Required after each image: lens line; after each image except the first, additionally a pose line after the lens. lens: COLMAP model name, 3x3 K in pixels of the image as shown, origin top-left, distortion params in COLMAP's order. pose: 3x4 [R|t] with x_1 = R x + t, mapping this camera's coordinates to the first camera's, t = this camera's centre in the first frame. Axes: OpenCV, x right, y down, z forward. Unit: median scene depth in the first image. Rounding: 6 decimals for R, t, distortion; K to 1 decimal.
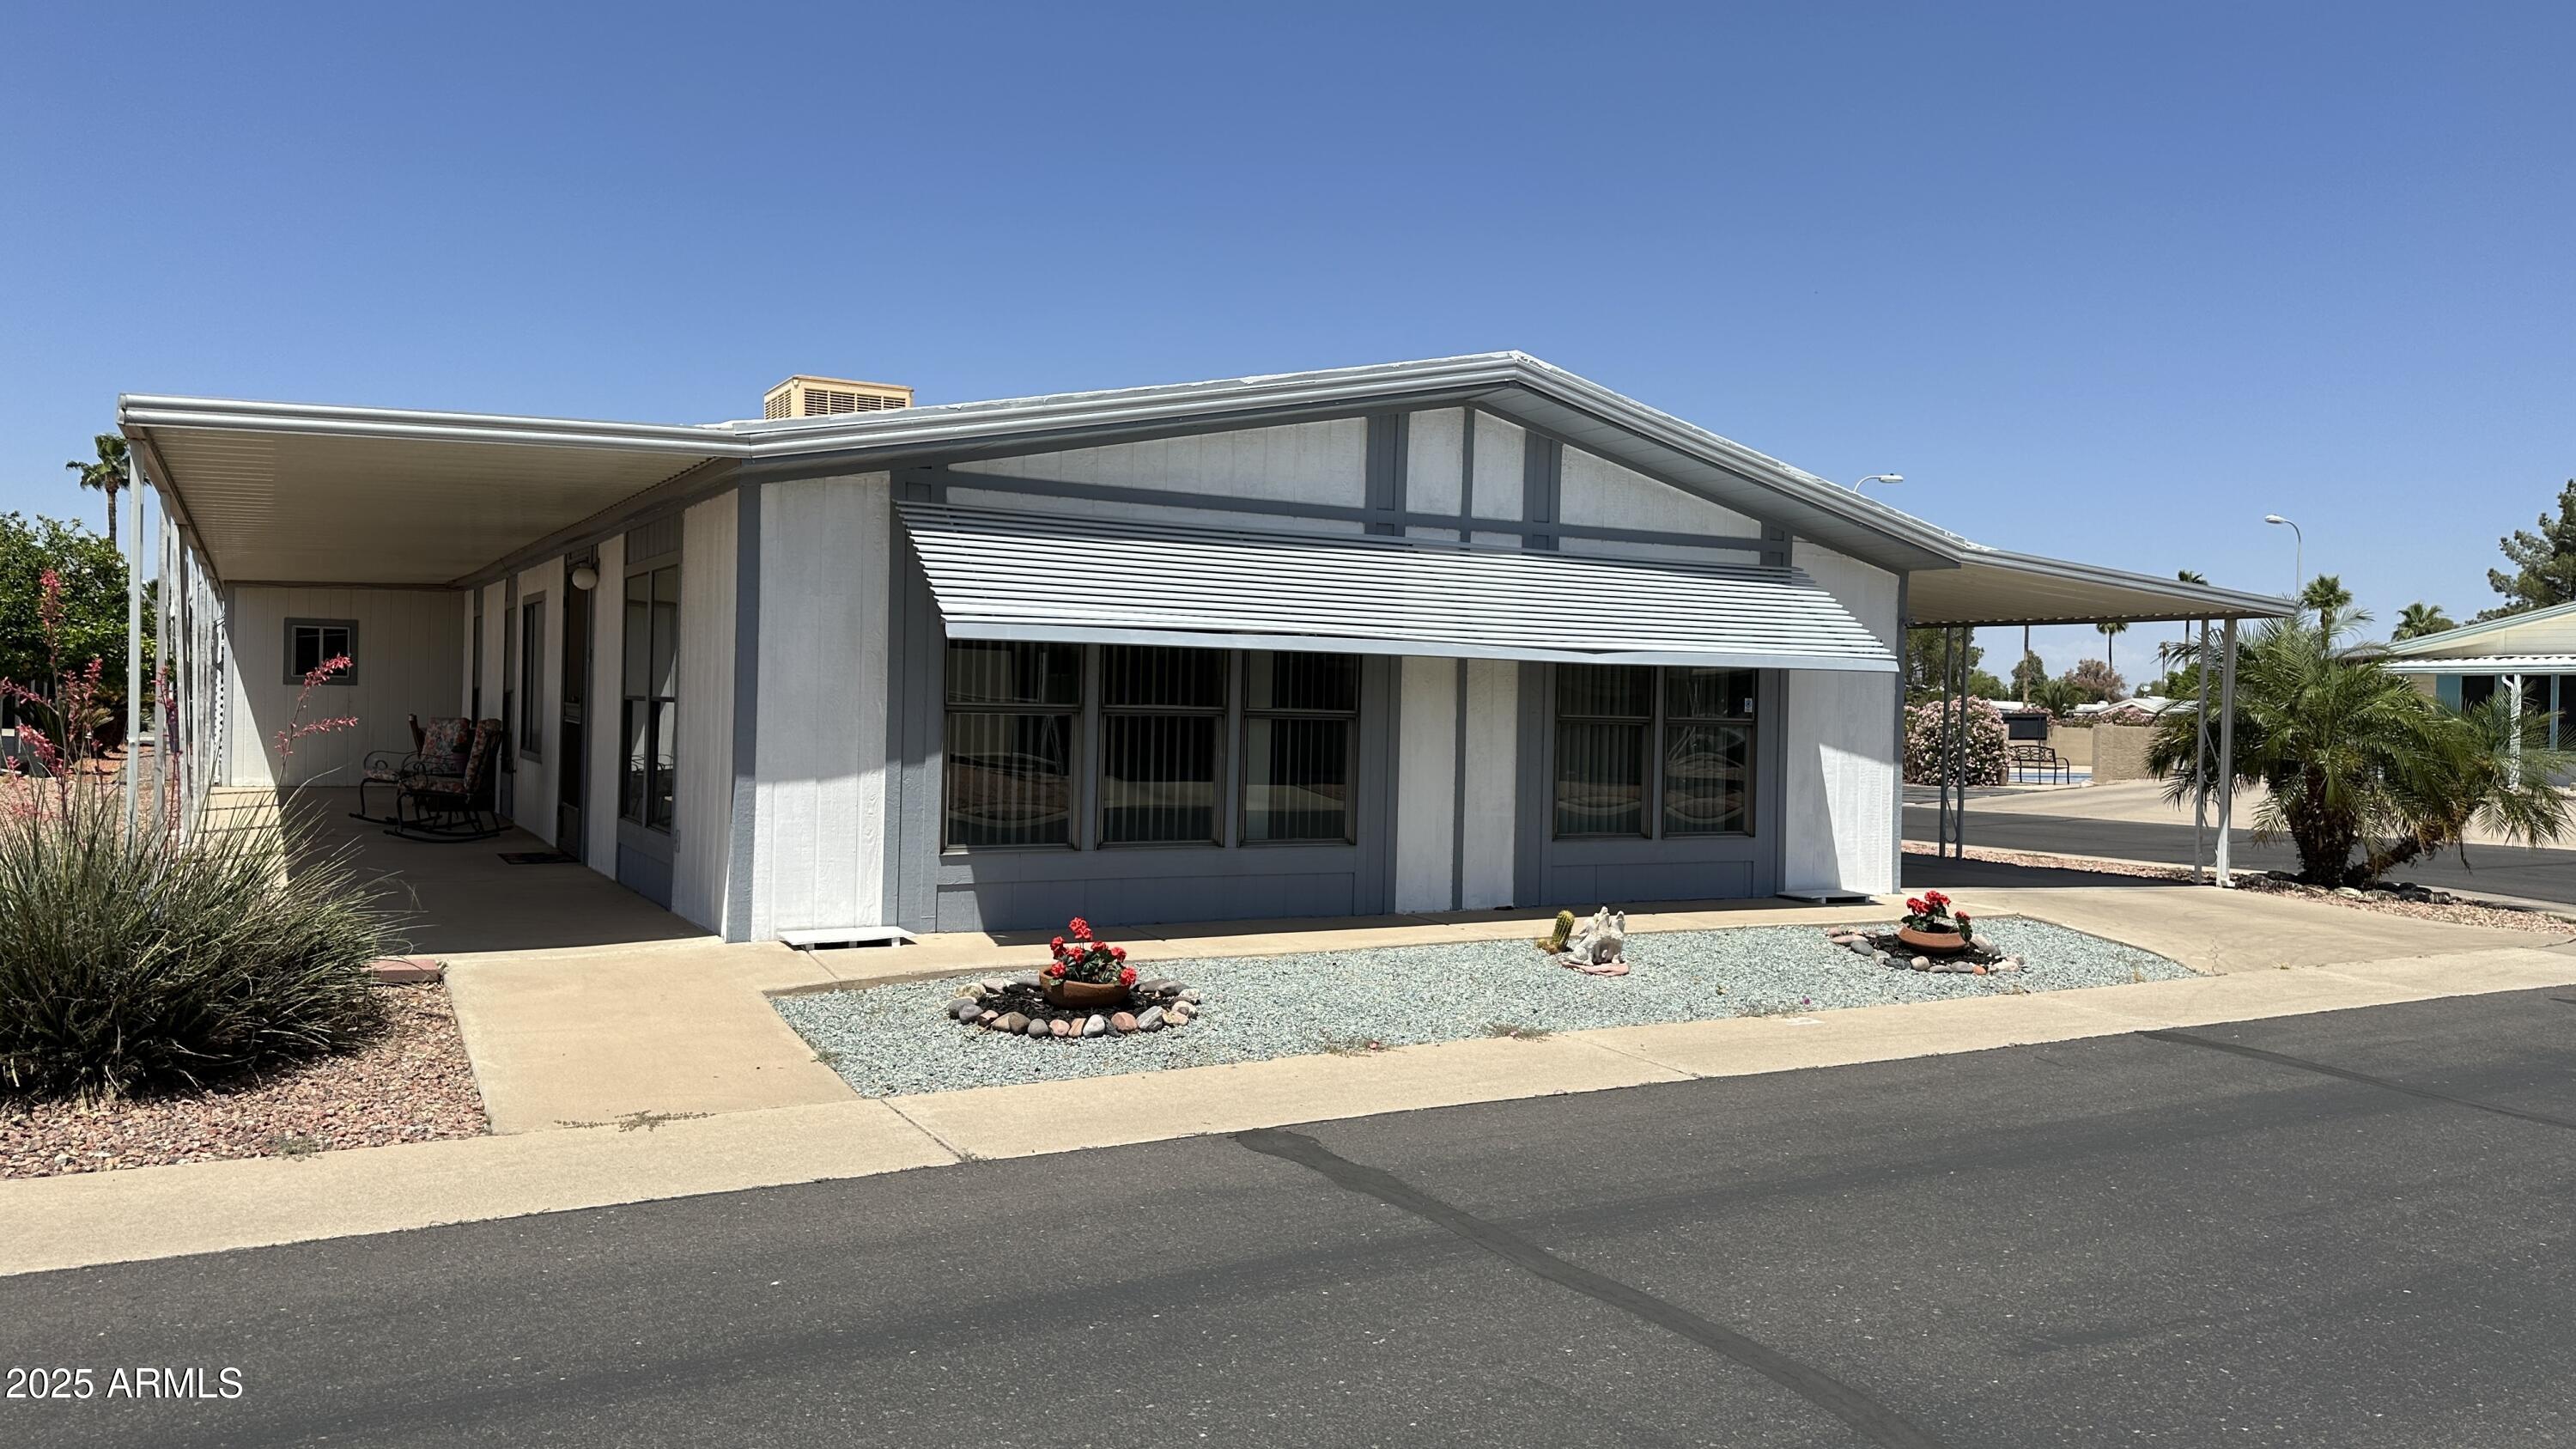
lens RADIAL K [[1824.8, 0, 1288.0], [0, 1824.8, 724.5], [0, 0, 1]] dist [0.038707, -0.004254]
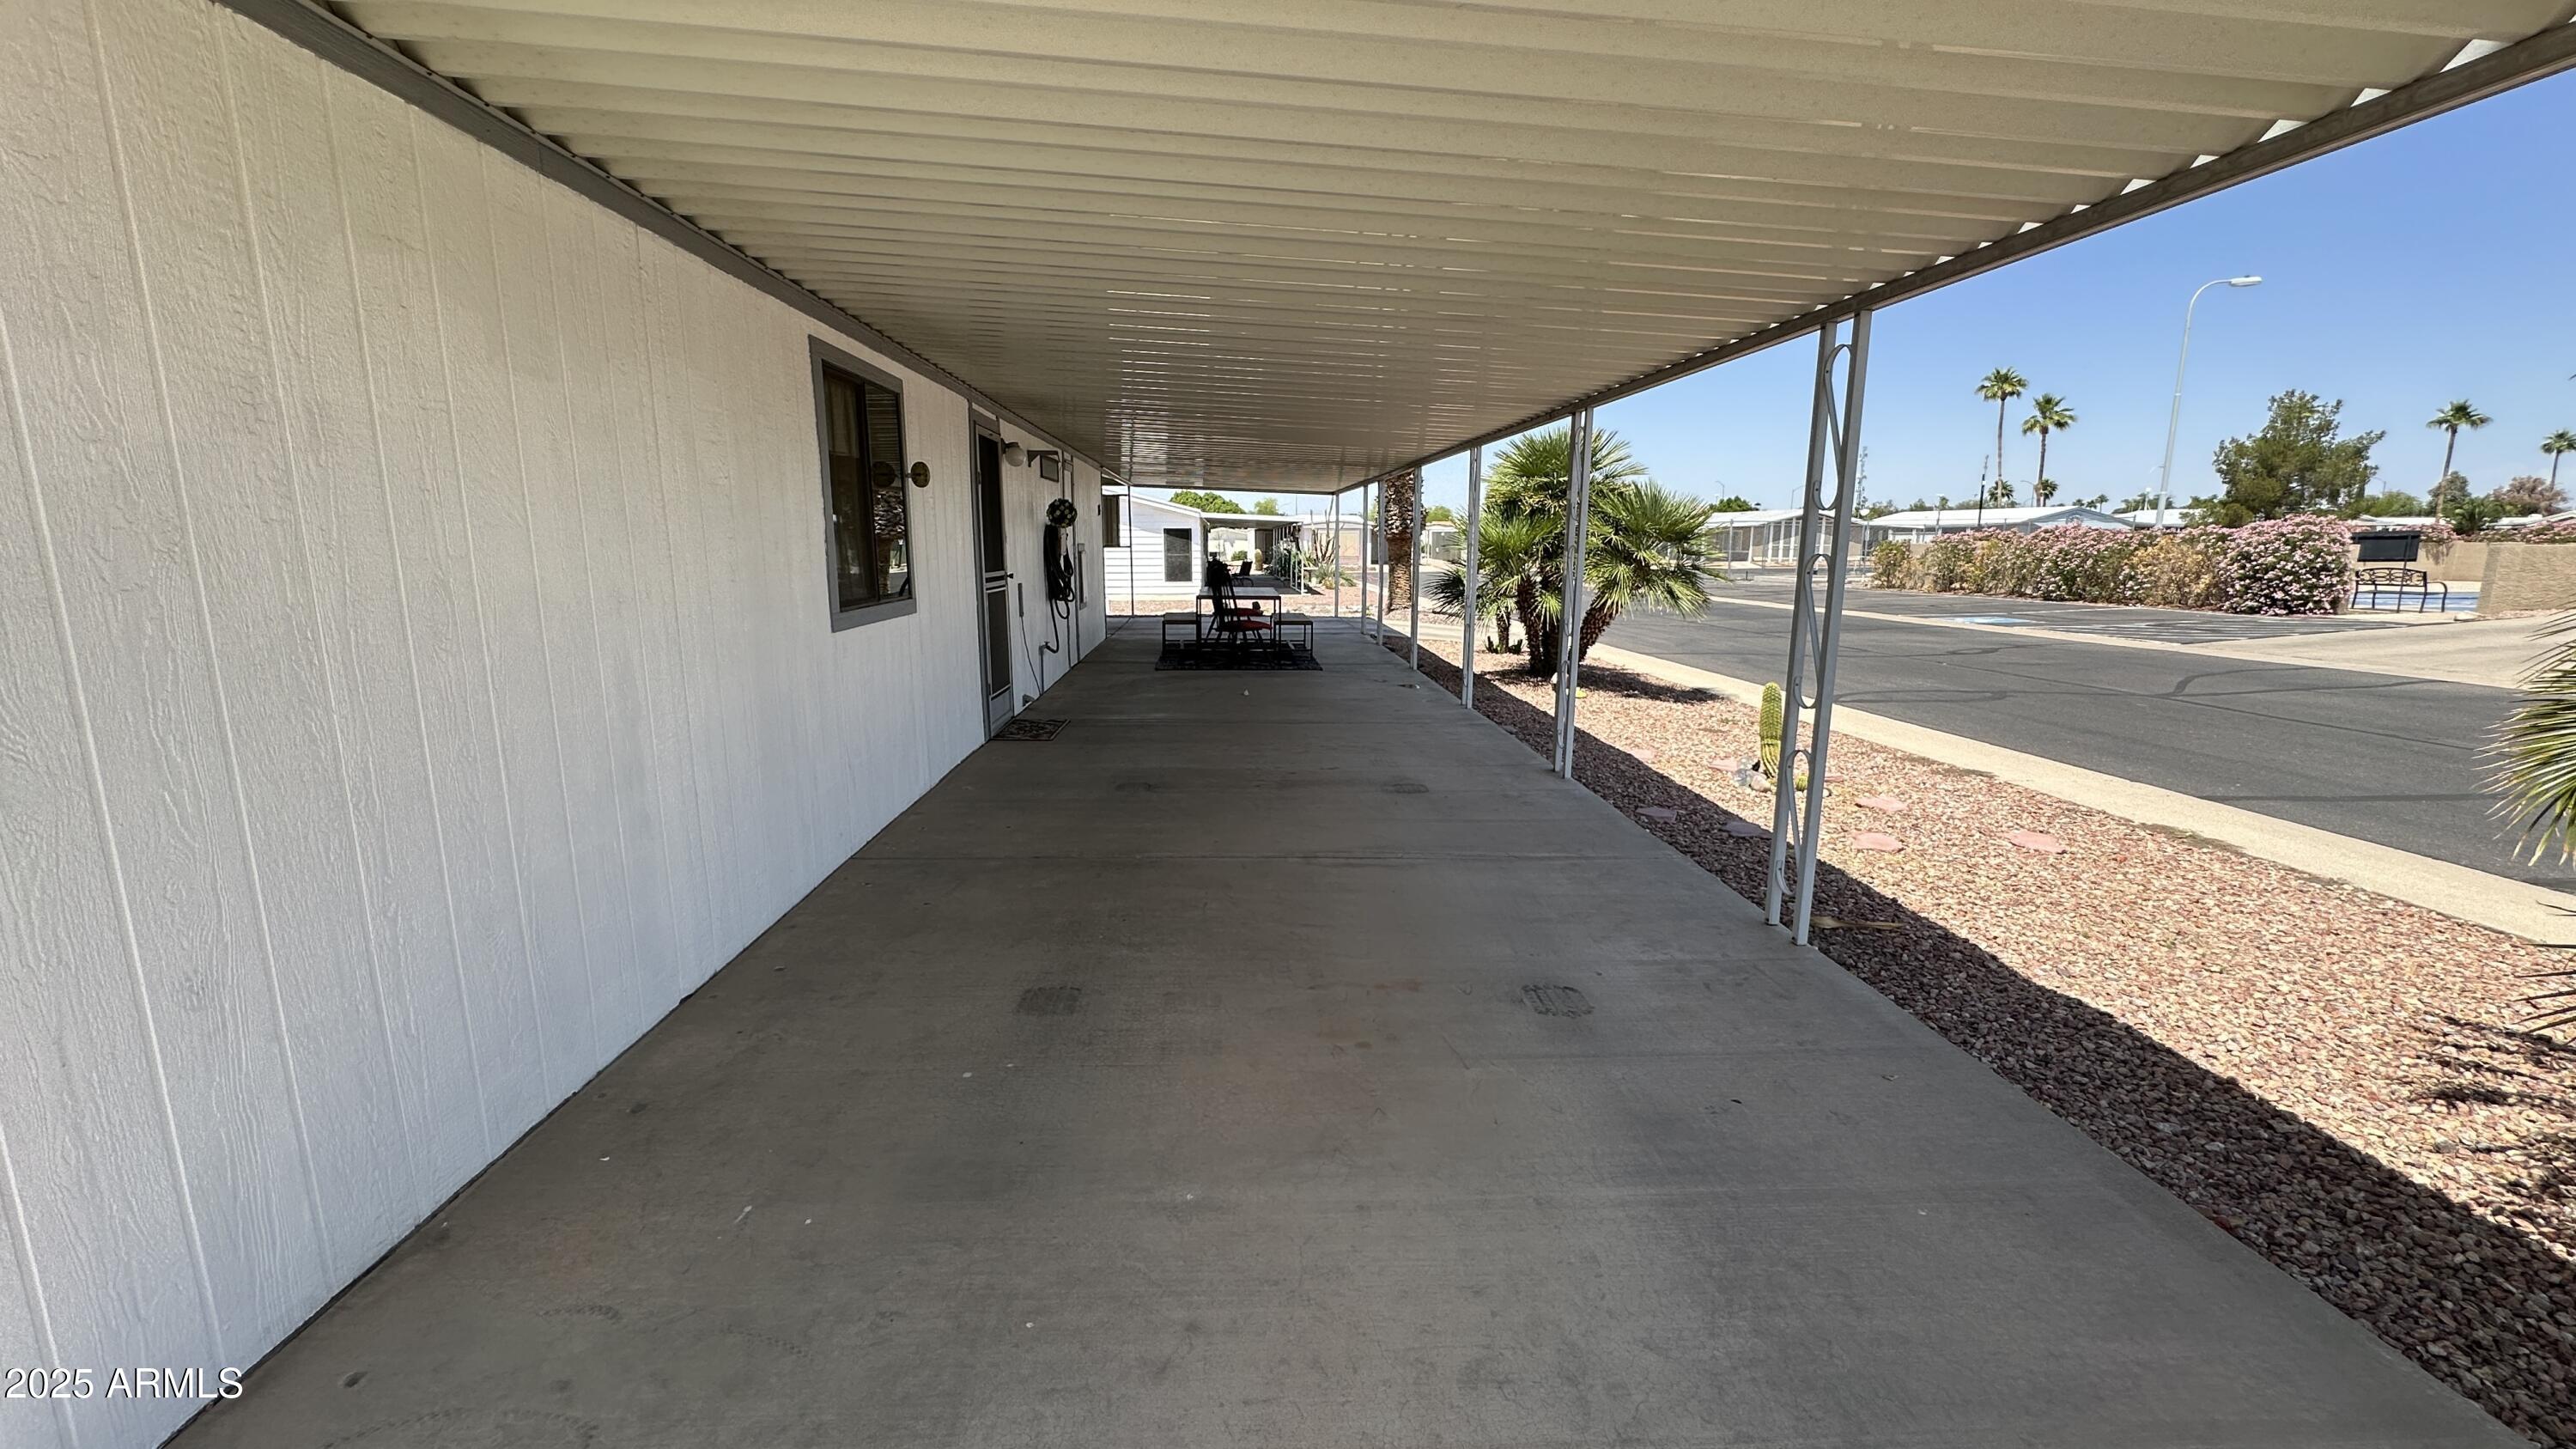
lens RADIAL K [[1058.7, 0, 1288.0], [0, 1058.7, 724.5], [0, 0, 1]] dist [-0.000830, 0.000324]
pose [[0.902528, 0.043712, -0.428407, 0.527028], [0.023484, 0.988359, 0.150319, -0.011945], [0.429990, -0.145728, 0.890995, 1.099638]]
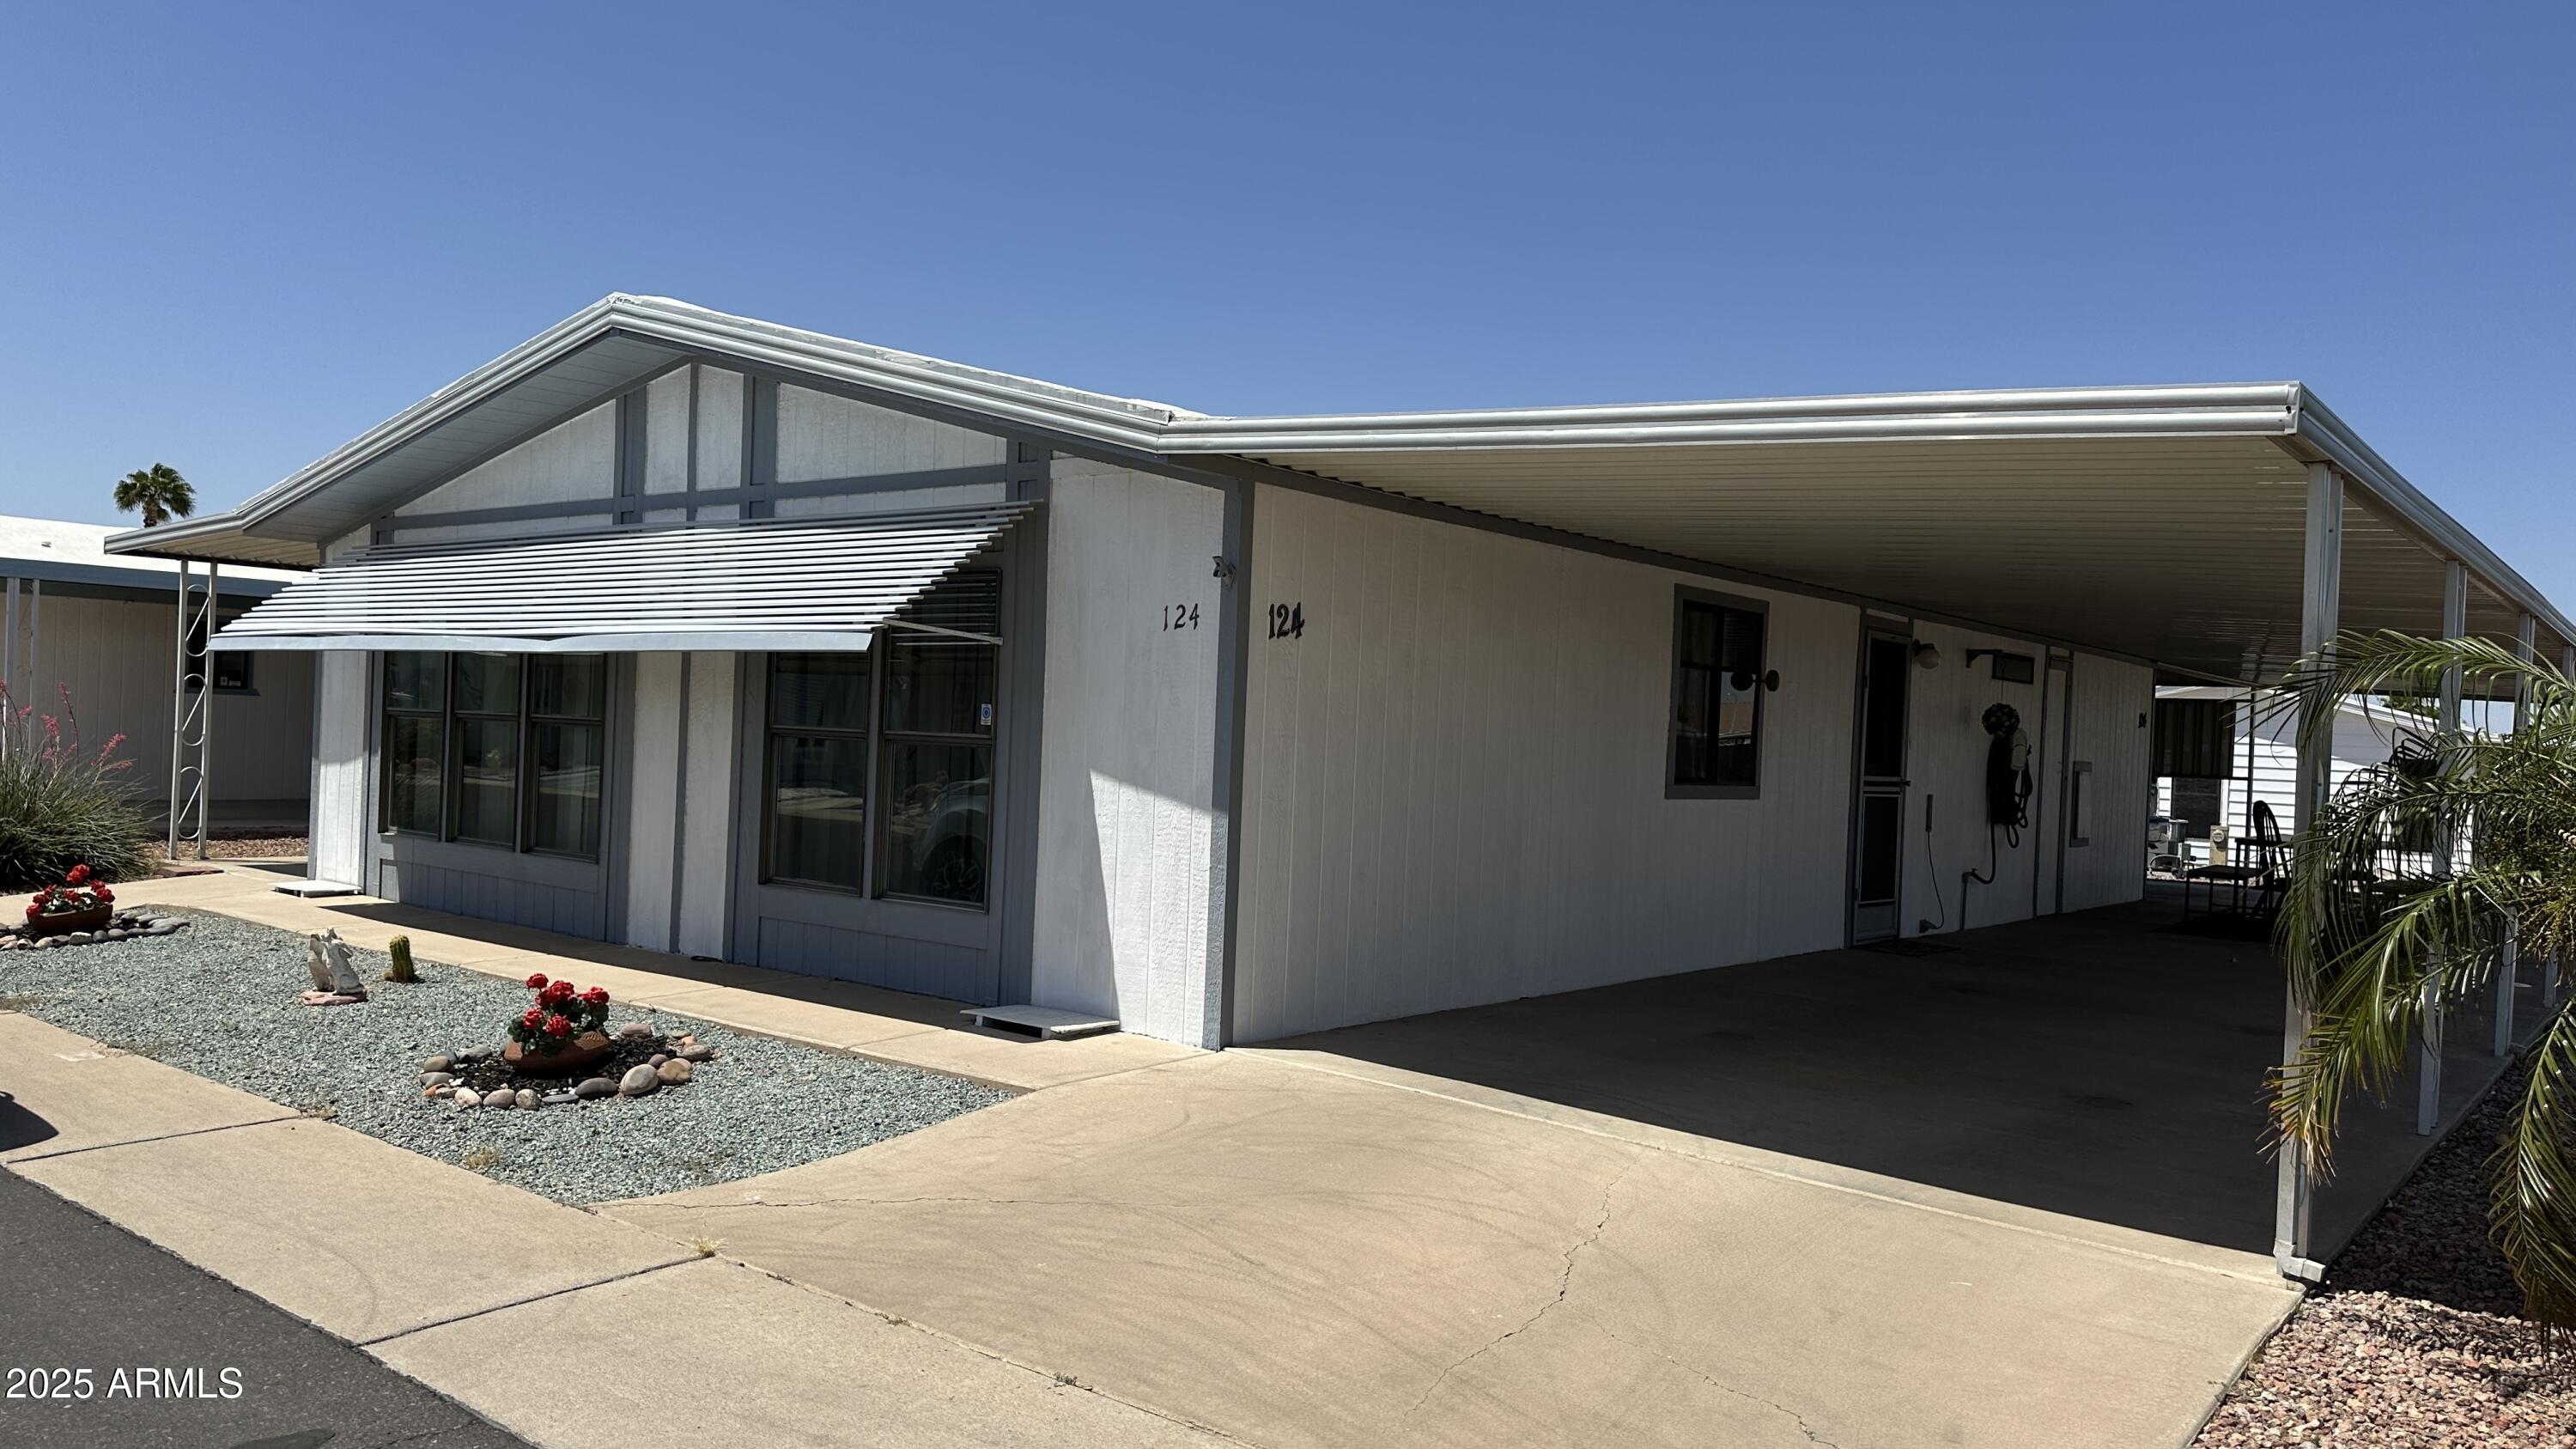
lens RADIAL K [[1824.8, 0, 1288.0], [0, 1824.8, 724.5], [0, 0, 1]] dist [0.038707, -0.004254]
pose [[0.391590, -0.012847, -0.920050, 0.936909], [-0.046223, 0.998365, -0.033614, 0.010697], [0.918978, 0.055691, 0.390356, 0.871566]]
